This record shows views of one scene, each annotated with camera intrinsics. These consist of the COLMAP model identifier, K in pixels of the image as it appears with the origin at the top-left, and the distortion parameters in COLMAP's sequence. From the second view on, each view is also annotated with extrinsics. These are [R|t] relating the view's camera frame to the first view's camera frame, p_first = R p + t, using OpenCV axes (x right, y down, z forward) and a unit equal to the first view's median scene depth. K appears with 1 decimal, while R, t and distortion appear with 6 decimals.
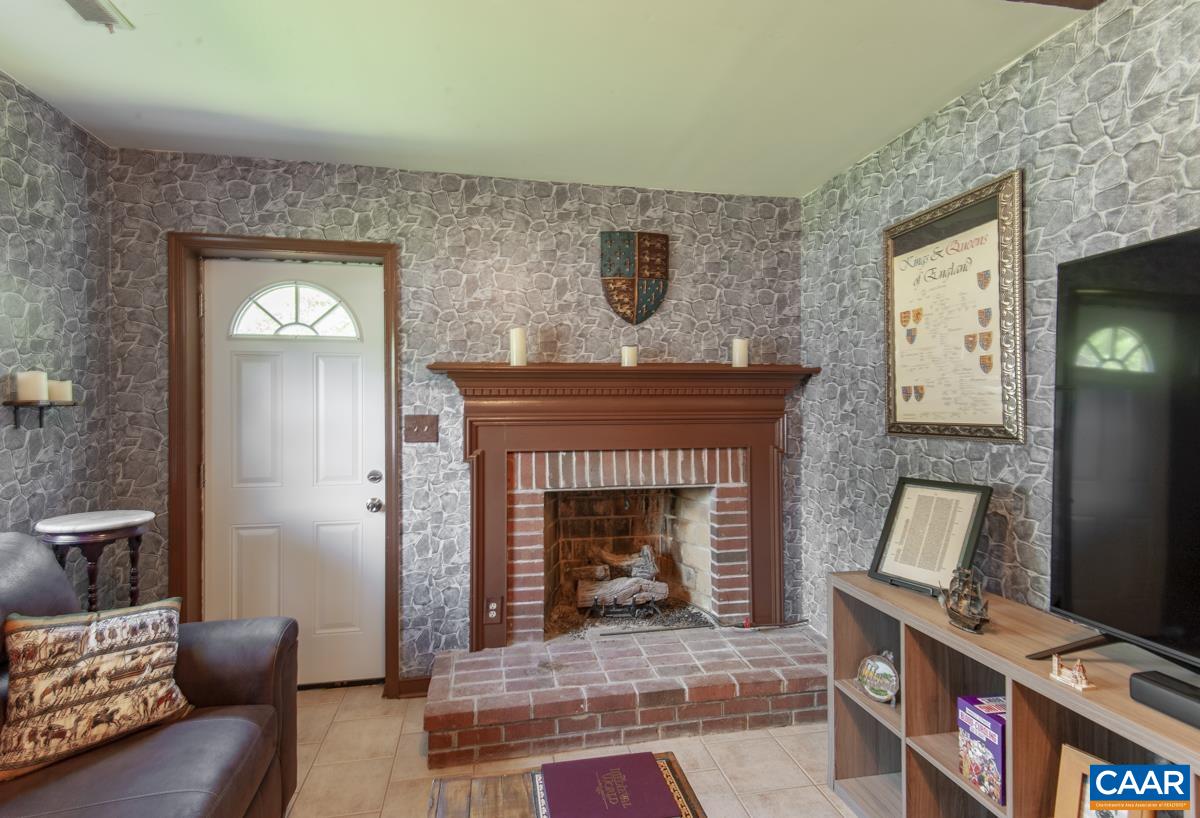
lens RADIAL K [[597.2, 0, 600.0], [0, 597.2, 409.0], [0, 0, 1]] dist [0.038458, -0.025254]
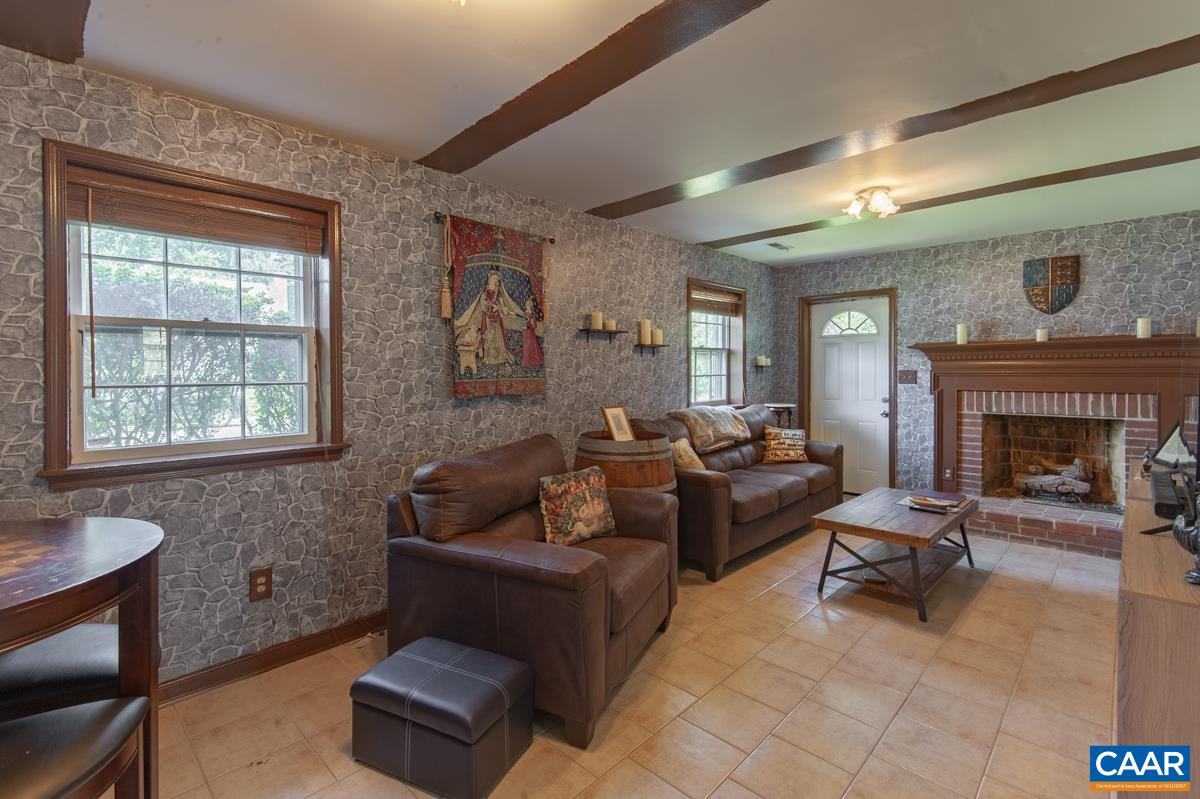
lens RADIAL K [[531.2, 0, 597.9], [0, 531.2, 379.0], [0, 0, 1]] dist [-0.000272, -0.000565]
pose [[0.578645, 0.012927, -0.815477, 0.536217], [0.002400, 0.999843, 0.017552, 0.005125], [0.815576, -0.012114, 0.578523, -0.851145]]
